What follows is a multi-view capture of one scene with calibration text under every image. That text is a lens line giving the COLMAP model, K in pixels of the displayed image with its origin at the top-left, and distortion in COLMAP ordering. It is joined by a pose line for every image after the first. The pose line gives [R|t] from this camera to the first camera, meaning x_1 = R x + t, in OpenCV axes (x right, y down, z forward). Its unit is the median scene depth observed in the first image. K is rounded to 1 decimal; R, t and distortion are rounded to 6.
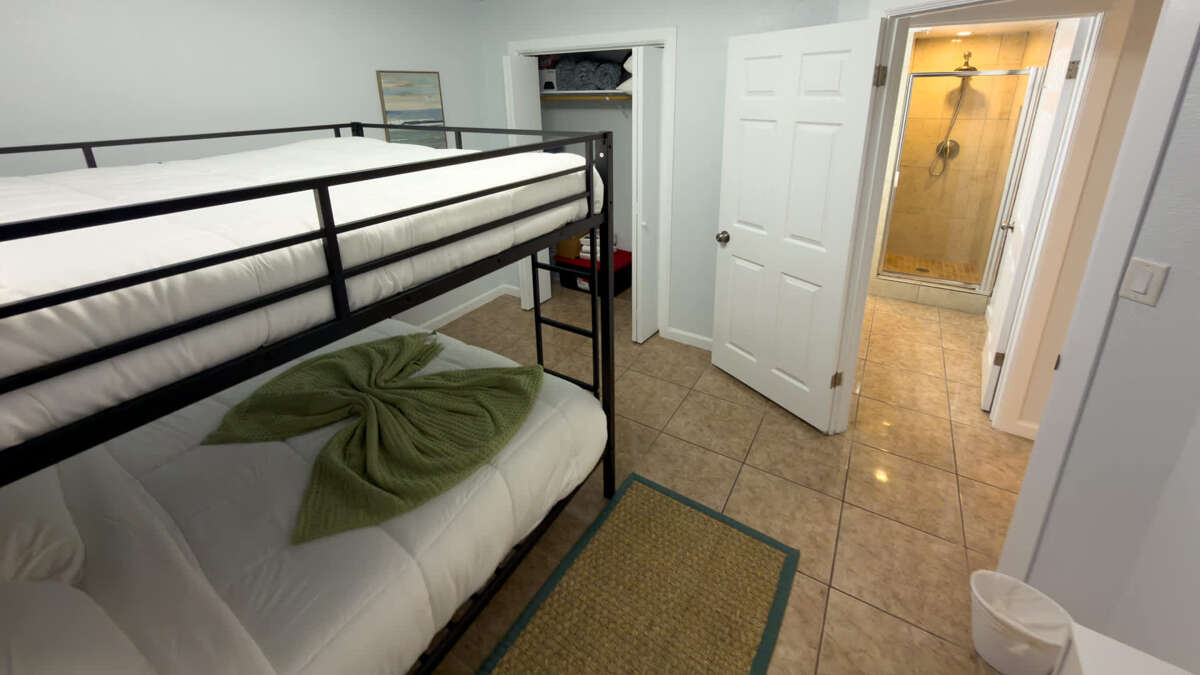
lens RADIAL K [[478.9, 0, 600.0], [0, 478.9, 337.5], [0, 0, 1]] dist [-0.000206, 0.000152]
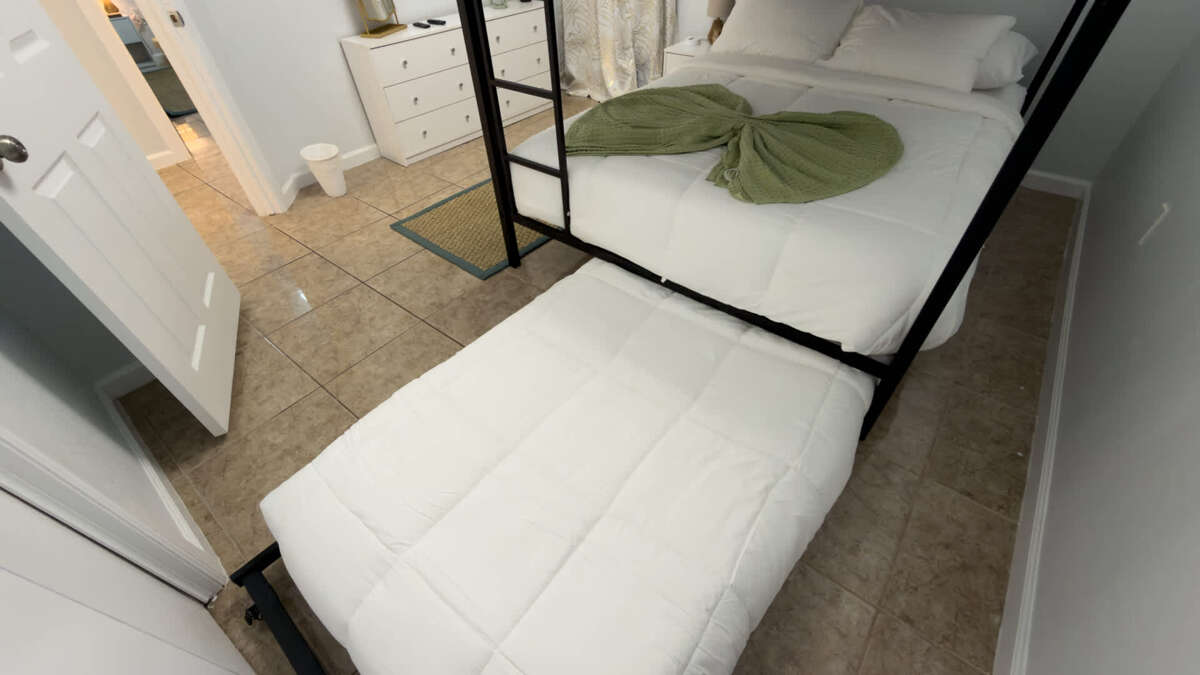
lens RADIAL K [[478.9, 0, 600.0], [0, 478.9, 337.5], [0, 0, 1]] dist [-0.000206, 0.000152]
pose [[-0.993074, -0.022038, 0.115407, -0.311132], [0.102506, 0.317526, 0.942693, -0.629222], [-0.057420, 0.947994, -0.313067, 1.662087]]
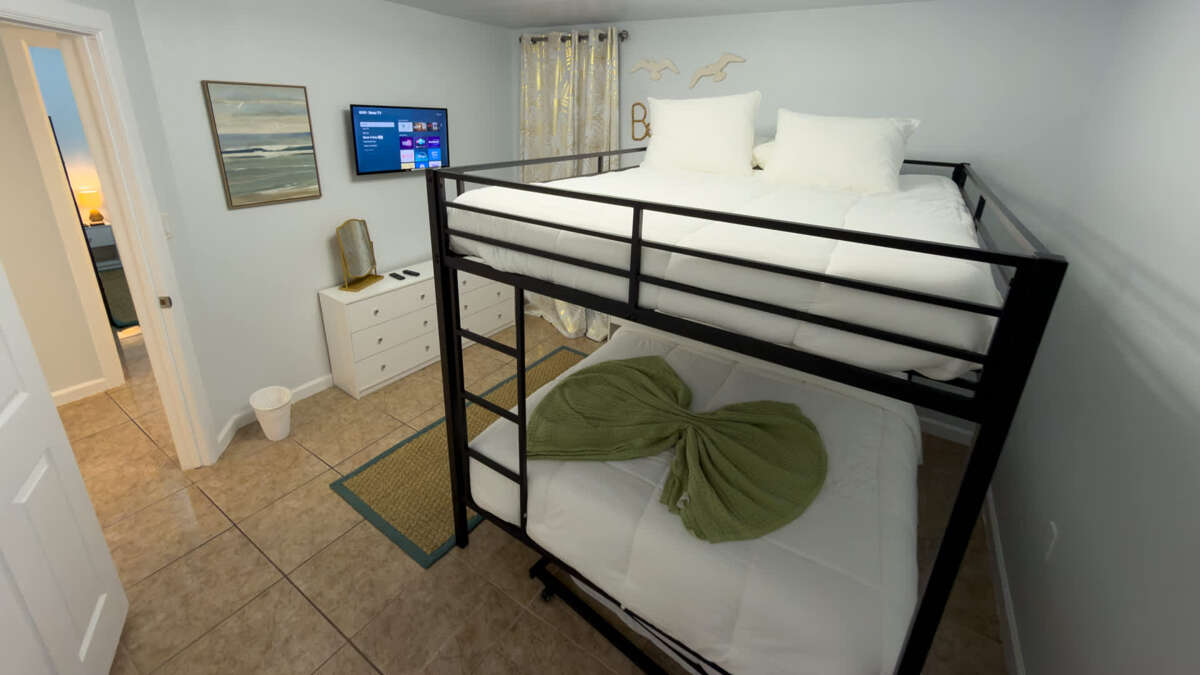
lens RADIAL K [[479.3, 0, 601.7], [0, 479.3, 268.4], [0, 0, 1]] dist [-0.000866, -0.000152]
pose [[-0.999995, -0.003064, -0.000620, -0.284760], [-0.002567, 0.691535, 0.722338, -0.835622], [-0.001785, 0.722336, -0.691540, 1.448446]]
